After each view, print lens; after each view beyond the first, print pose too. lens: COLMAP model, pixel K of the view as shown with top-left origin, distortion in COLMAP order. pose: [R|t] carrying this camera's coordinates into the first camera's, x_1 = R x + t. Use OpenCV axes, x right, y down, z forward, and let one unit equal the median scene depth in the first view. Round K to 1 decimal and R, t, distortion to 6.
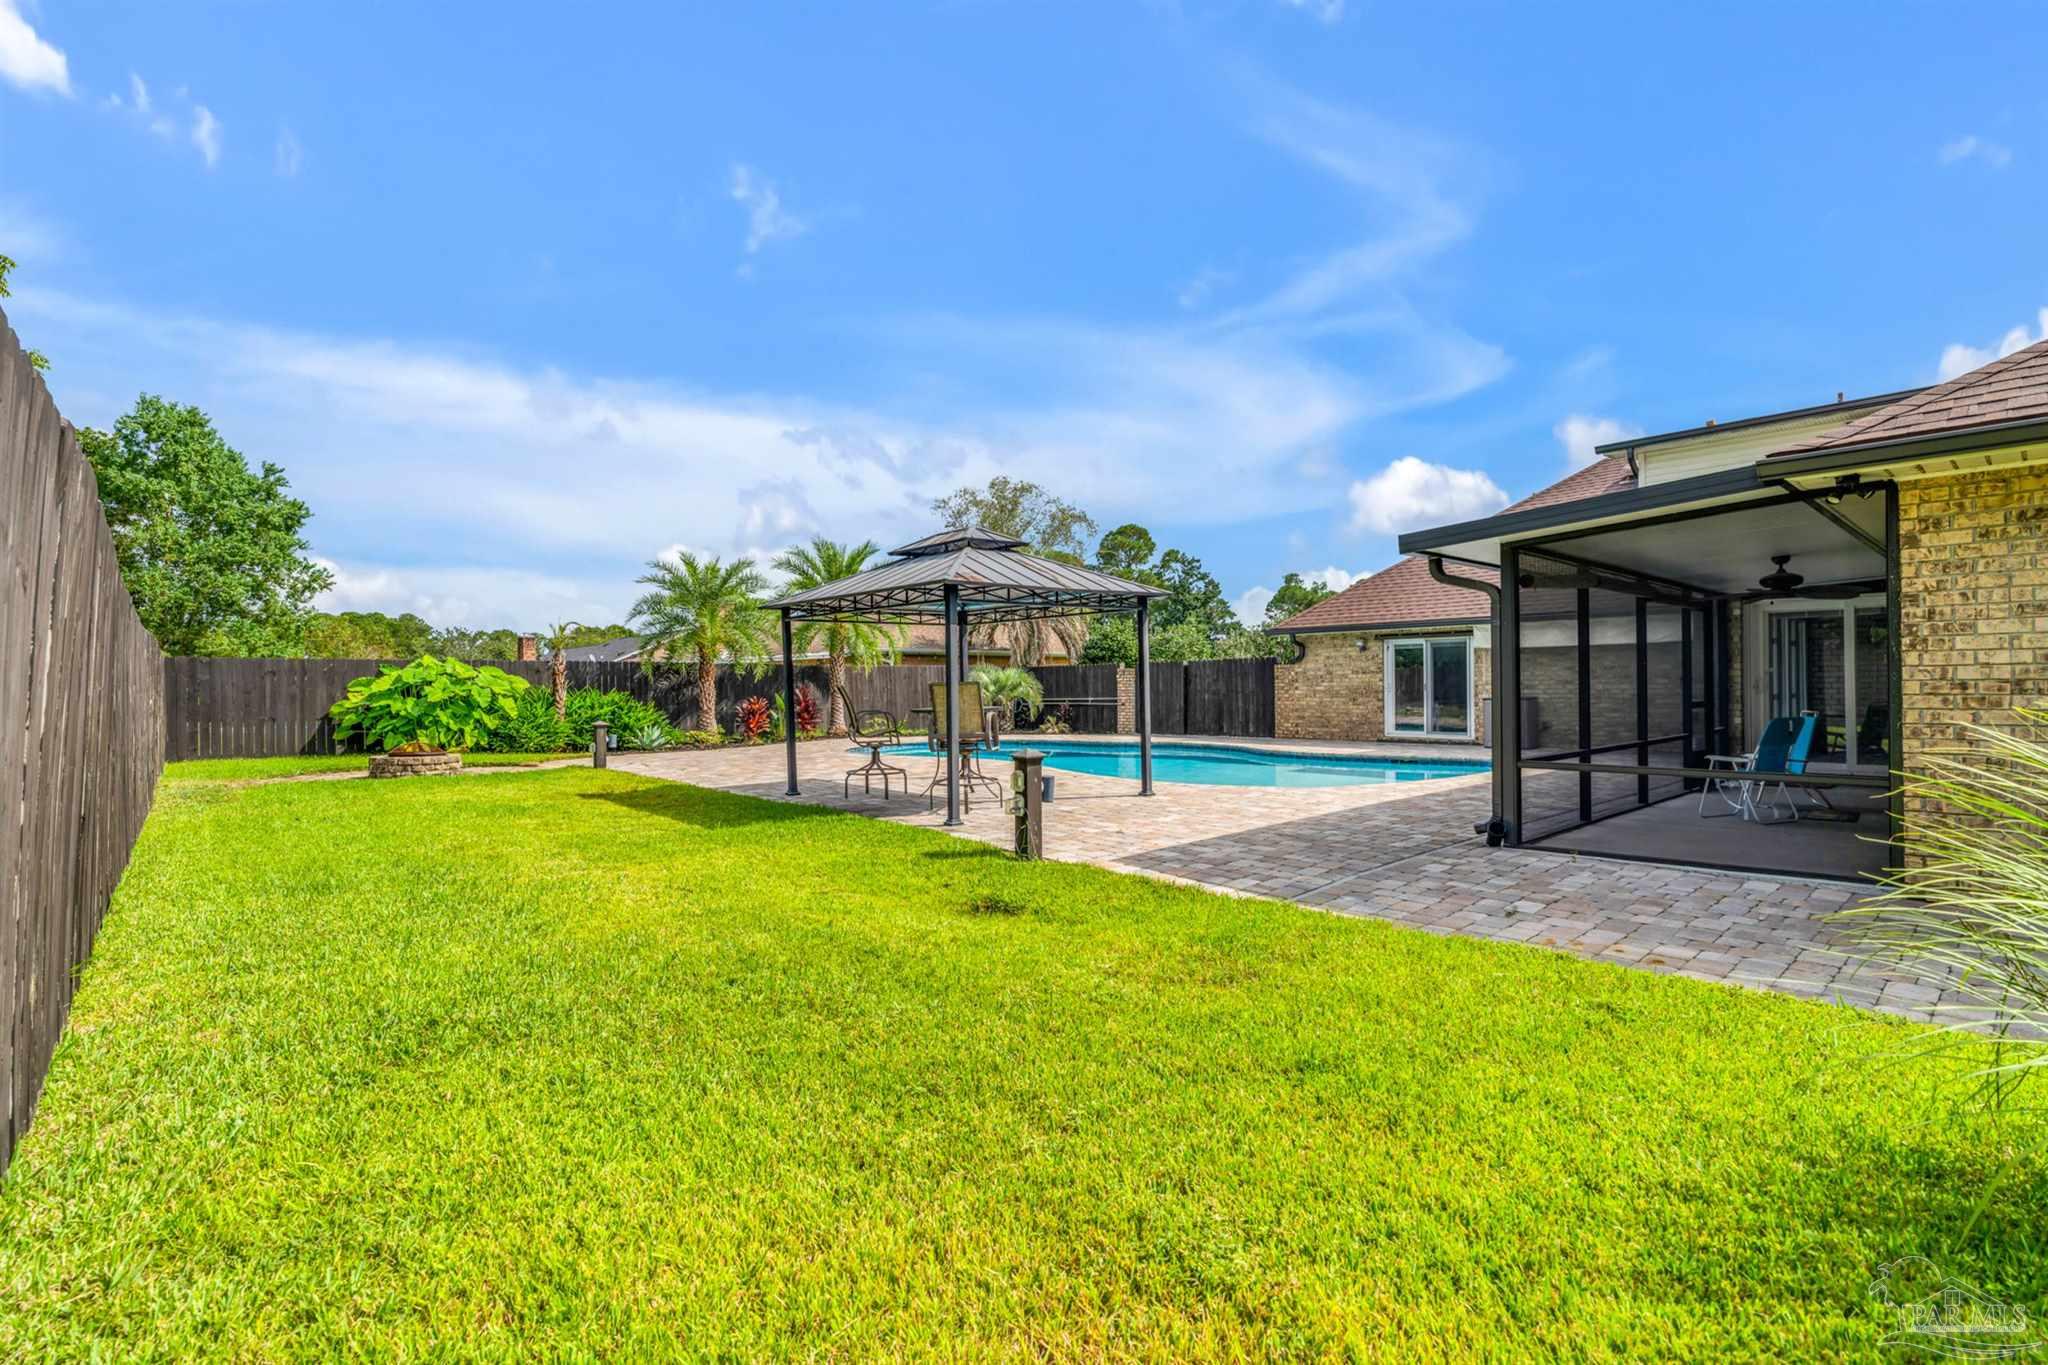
lens RADIAL K [[929.9, 0, 1035.9], [0, 929.9, 689.9], [0, 0, 1]] dist [-0.000284, 0.000979]
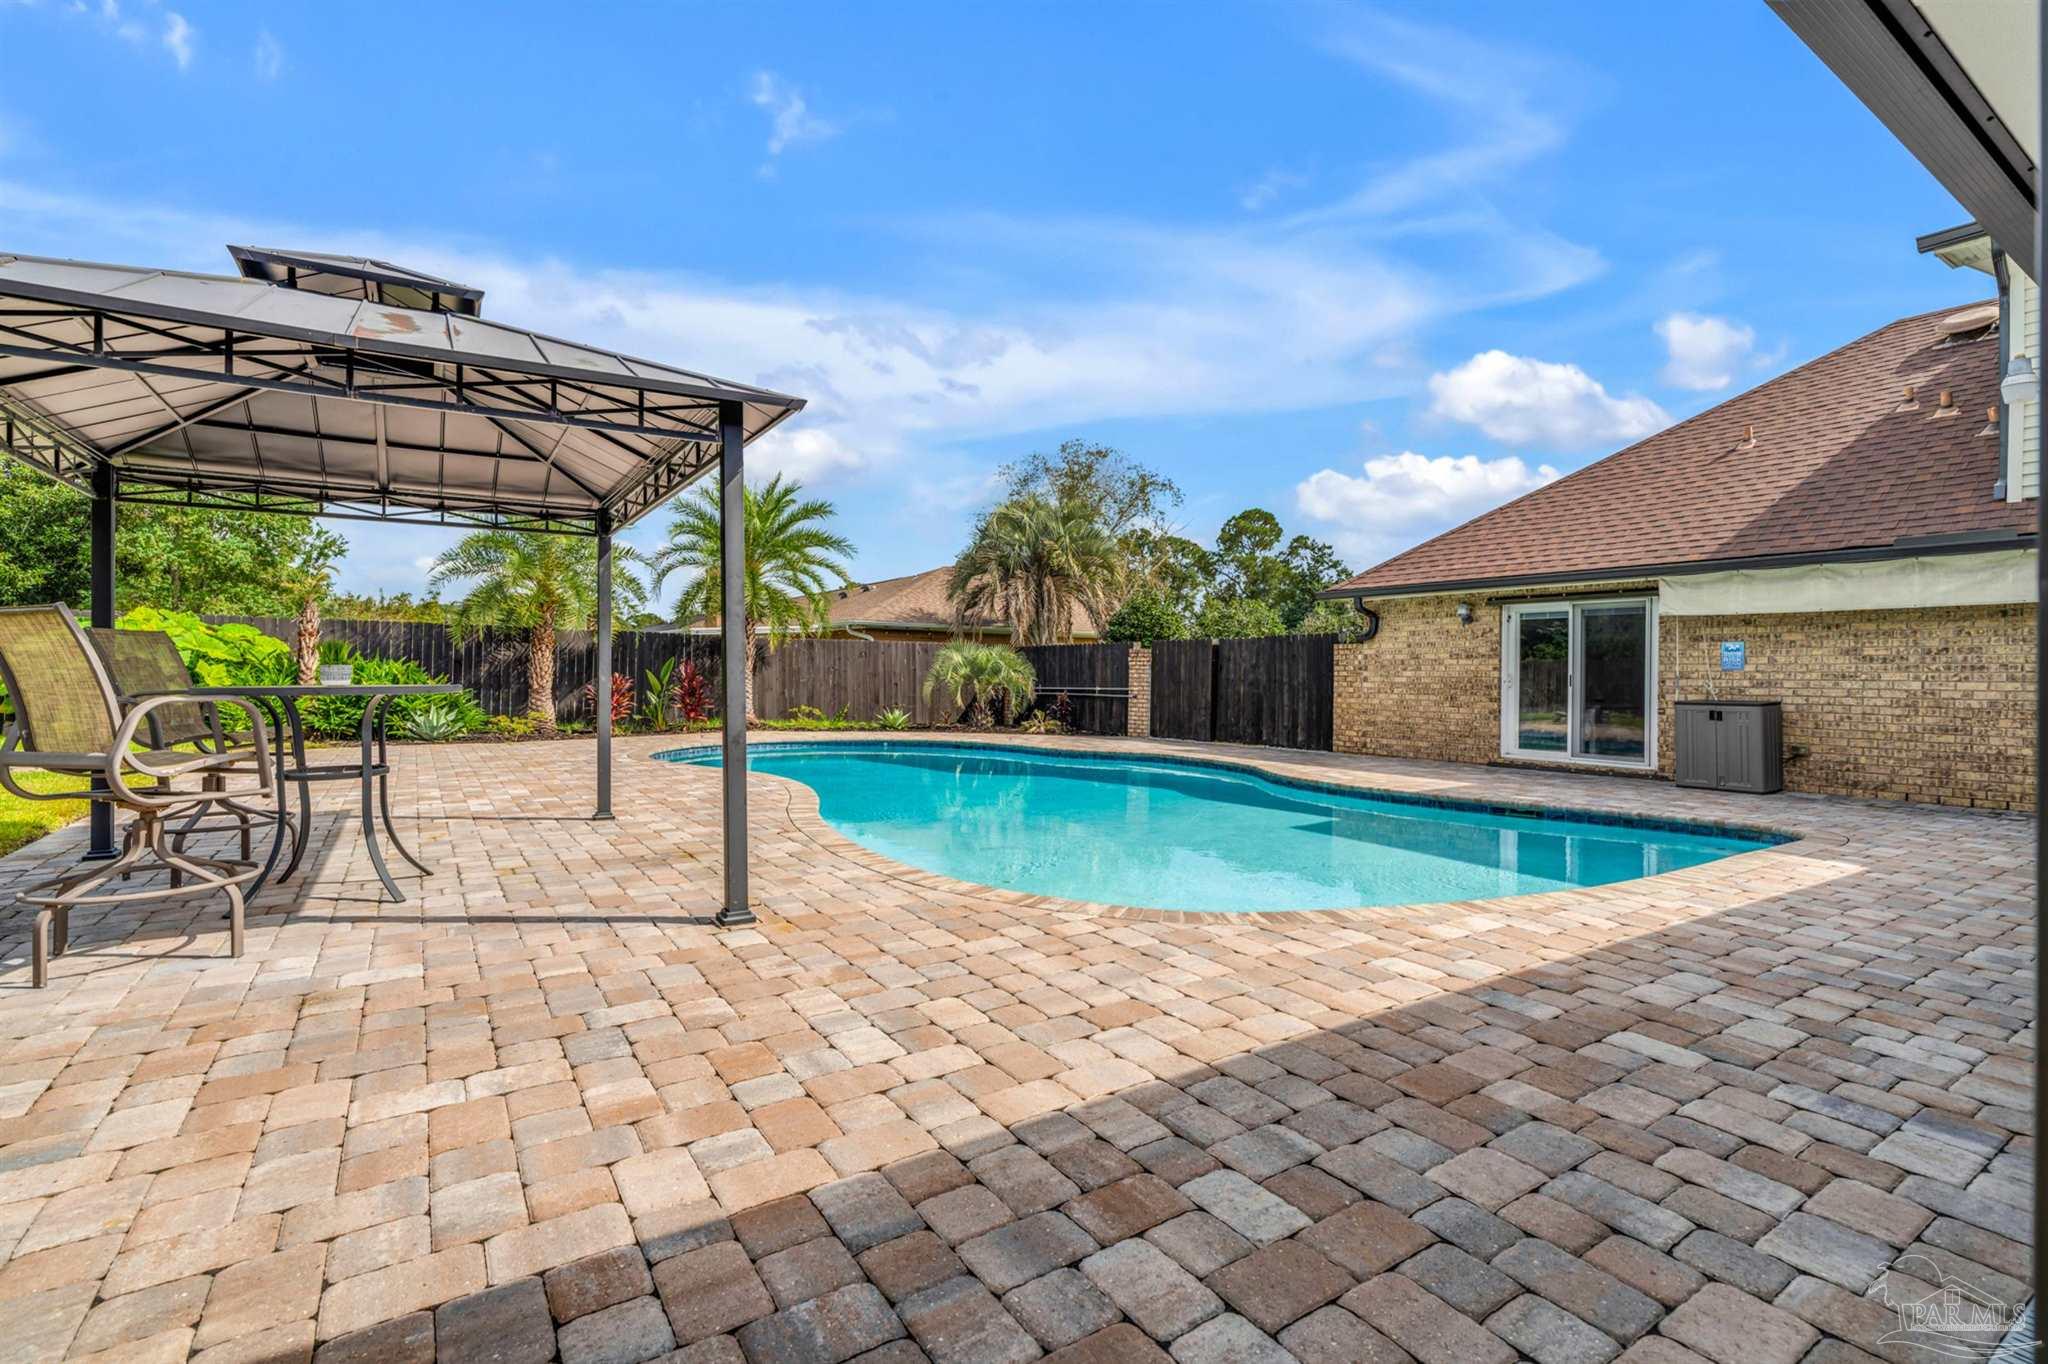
lens RADIAL K [[929.9, 0, 1010.6], [0, 929.9, 676.9], [0, 0, 1]] dist [-0.000284, 0.000979]
pose [[0.986718, 0.022097, -0.160934, 0.121036], [-0.022605, 0.999744, -0.001325, 0.002851], [0.160863, 0.004946, 0.986964, 0.264889]]
